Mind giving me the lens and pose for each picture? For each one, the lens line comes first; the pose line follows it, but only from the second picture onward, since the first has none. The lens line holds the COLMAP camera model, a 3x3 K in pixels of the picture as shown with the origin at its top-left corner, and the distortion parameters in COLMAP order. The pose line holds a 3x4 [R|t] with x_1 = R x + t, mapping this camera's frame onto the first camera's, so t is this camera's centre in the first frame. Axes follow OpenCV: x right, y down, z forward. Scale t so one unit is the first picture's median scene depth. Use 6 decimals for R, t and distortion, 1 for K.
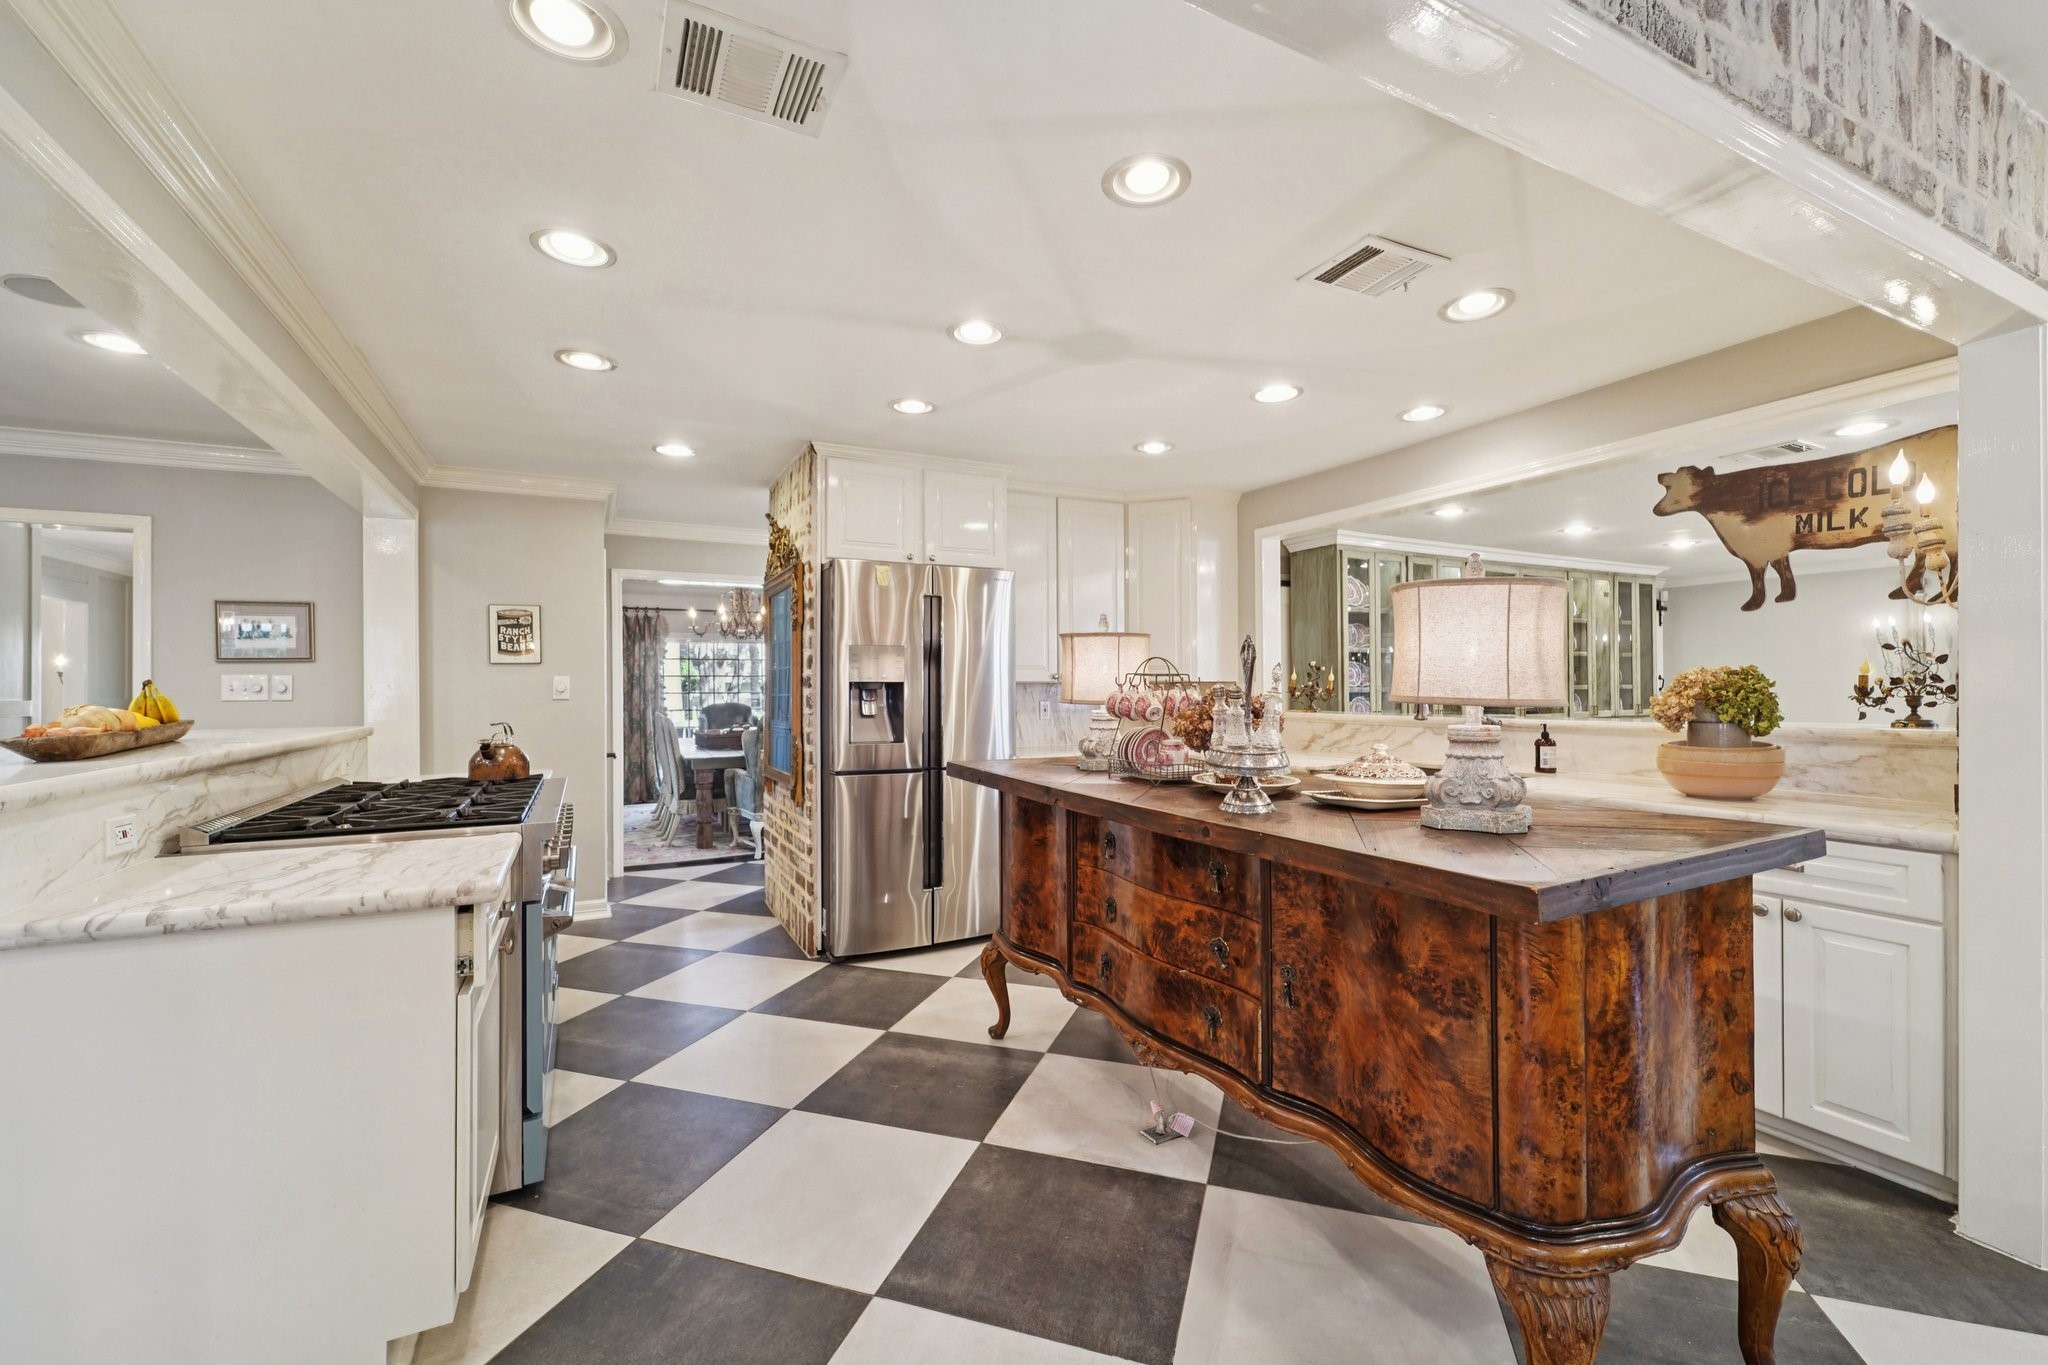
lens RADIAL K [[847.2, 0, 1020.4], [0, 847.2, 691.8], [0, 0, 1]] dist [0.000962, -0.000016]
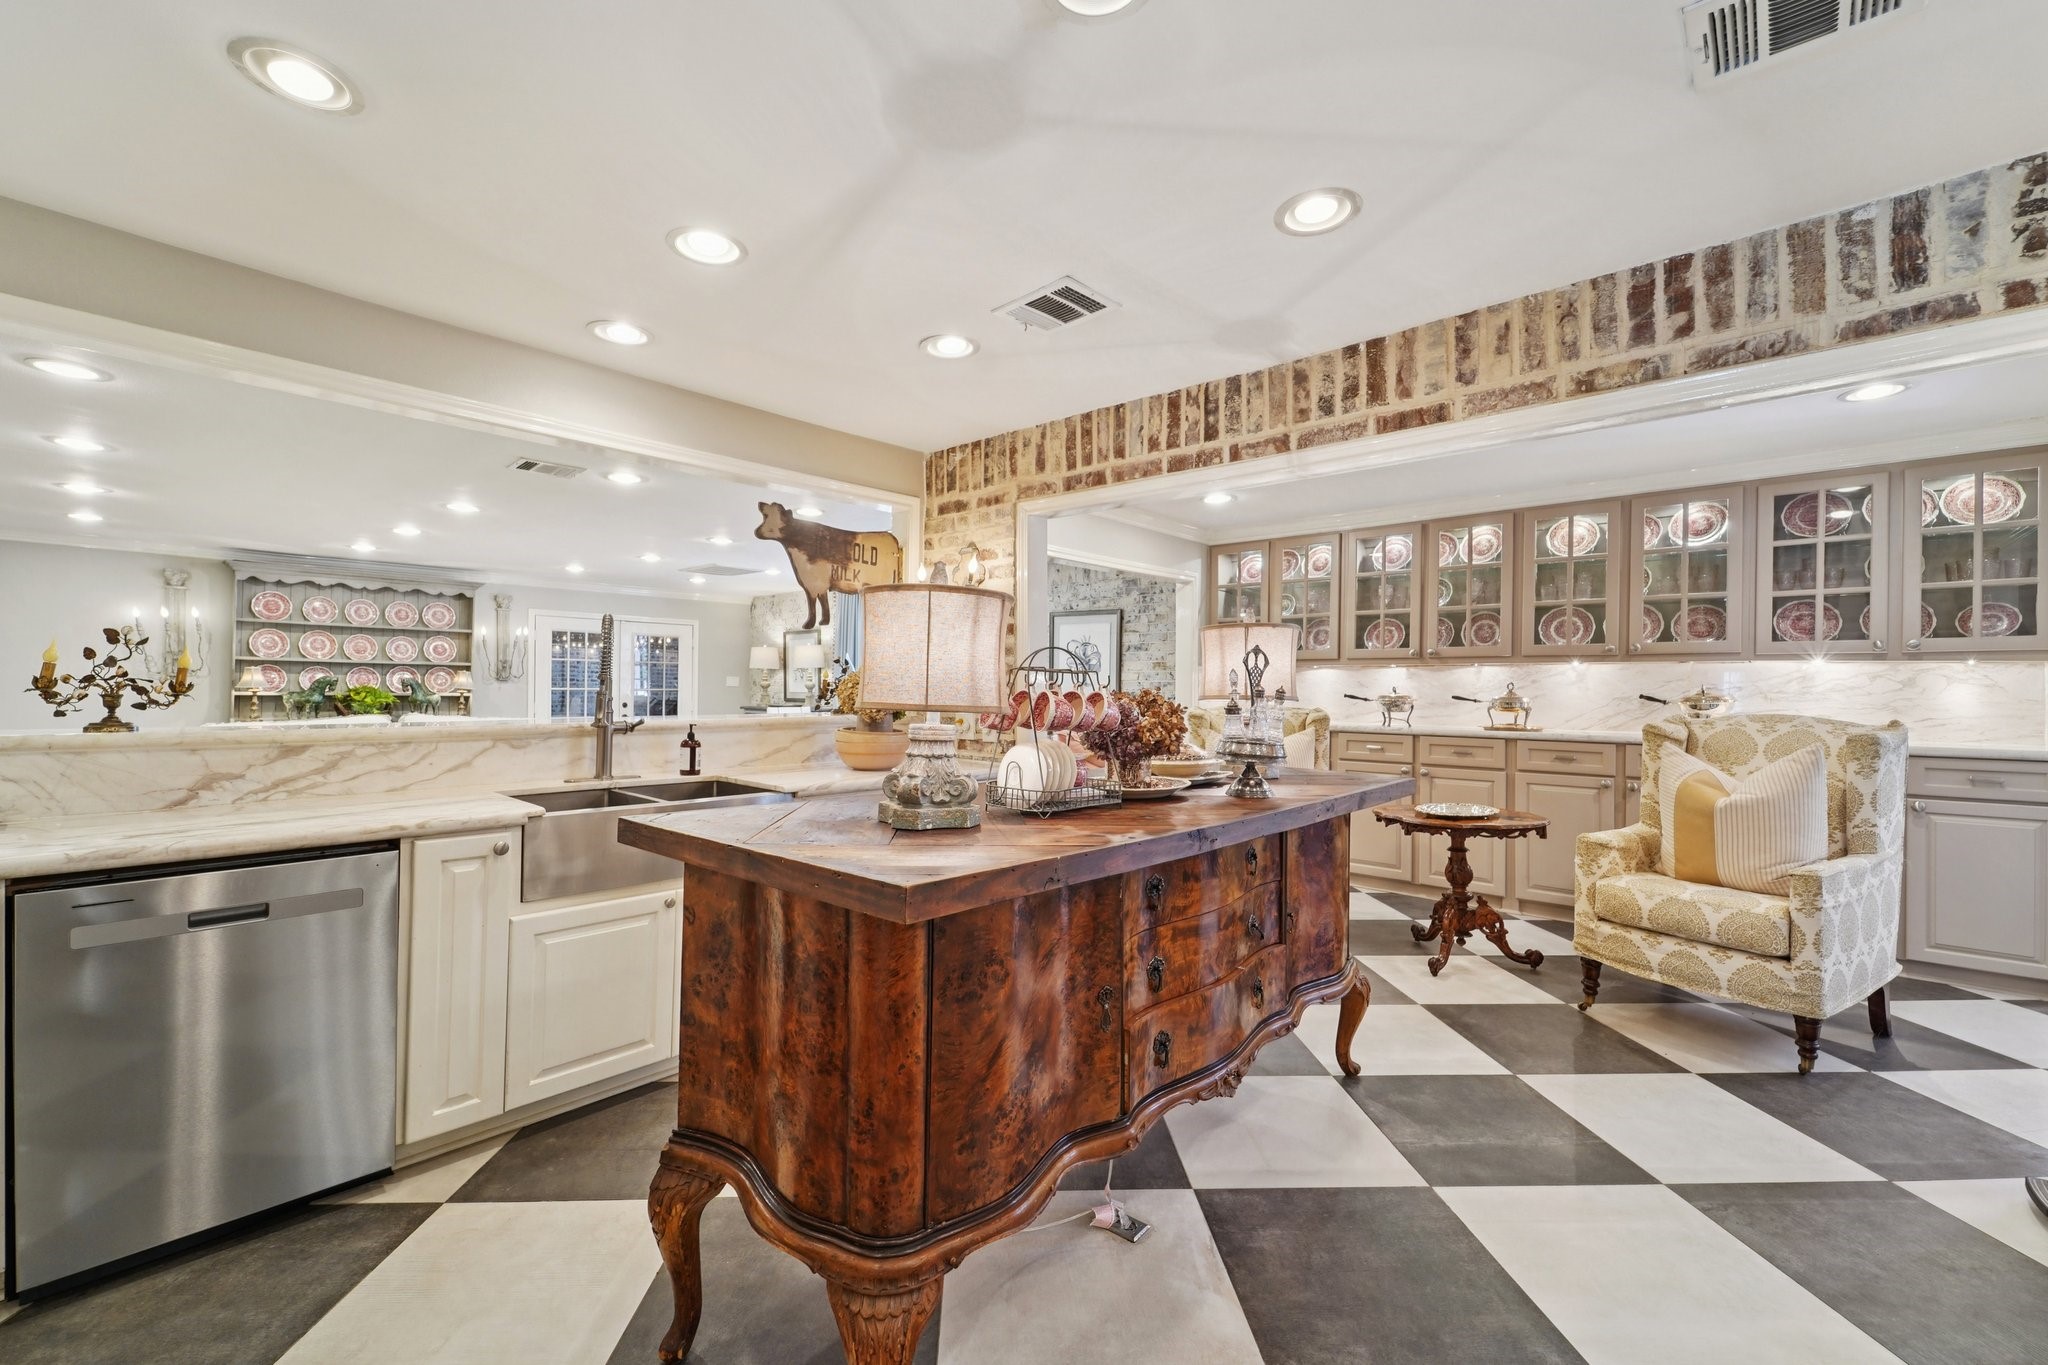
lens RADIAL K [[847.7, 0, 1024.0], [0, 847.7, 682.5], [0, 0, 1]] dist [0.020324, 0.000055]
pose [[-0.368866, 0.011848, 0.929407, -0.461899], [-0.001357, 0.999911, -0.013285, 0.003590], [-0.929482, -0.006162, -0.368817, 1.119496]]
